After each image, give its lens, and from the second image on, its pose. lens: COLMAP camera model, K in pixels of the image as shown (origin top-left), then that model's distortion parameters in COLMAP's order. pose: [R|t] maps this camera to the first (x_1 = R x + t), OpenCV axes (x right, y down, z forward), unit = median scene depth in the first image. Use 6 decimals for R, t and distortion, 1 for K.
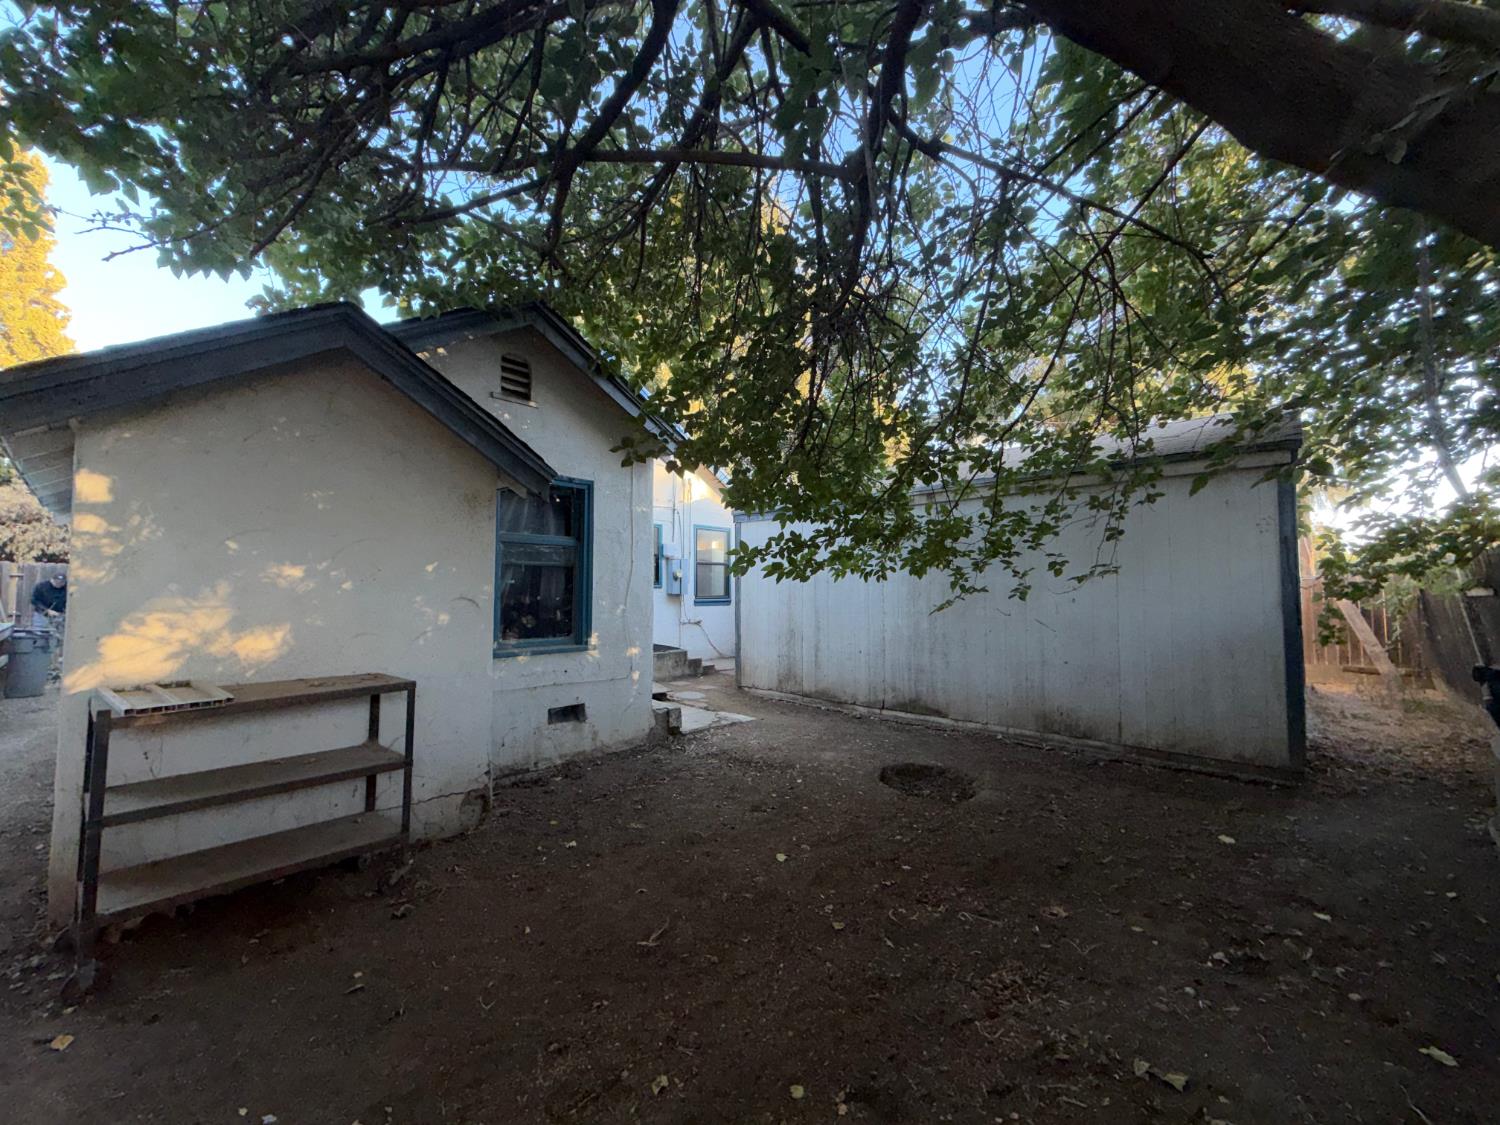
lens RADIAL K [[604.8, 0, 750.0], [0, 604.8, 562.5], [0, 0, 1]] dist [-0.000610, -0.000080]
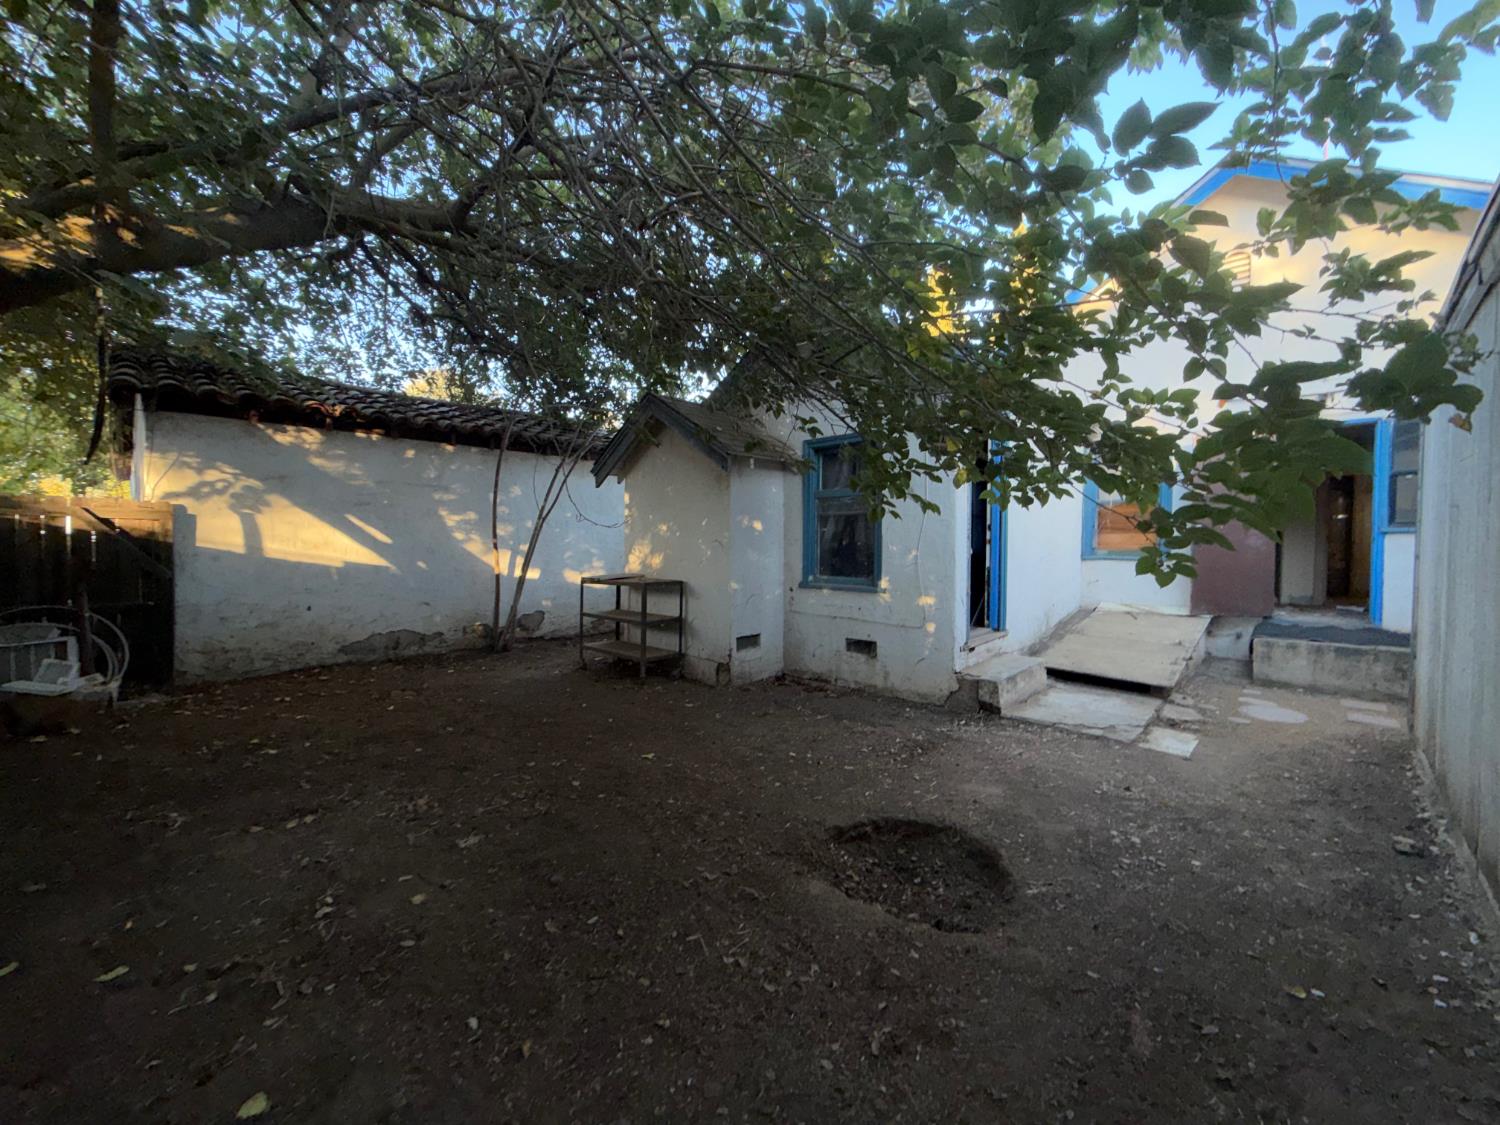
lens RADIAL K [[604.8, 0, 750.0], [0, 604.8, 562.5], [0, 0, 1]] dist [-0.000610, -0.000080]
pose [[-0.044245, 0.020404, -0.998812, 0.815931], [0.038904, 0.999068, 0.018686, 0.066361], [0.998263, -0.038031, -0.044998, 0.851258]]
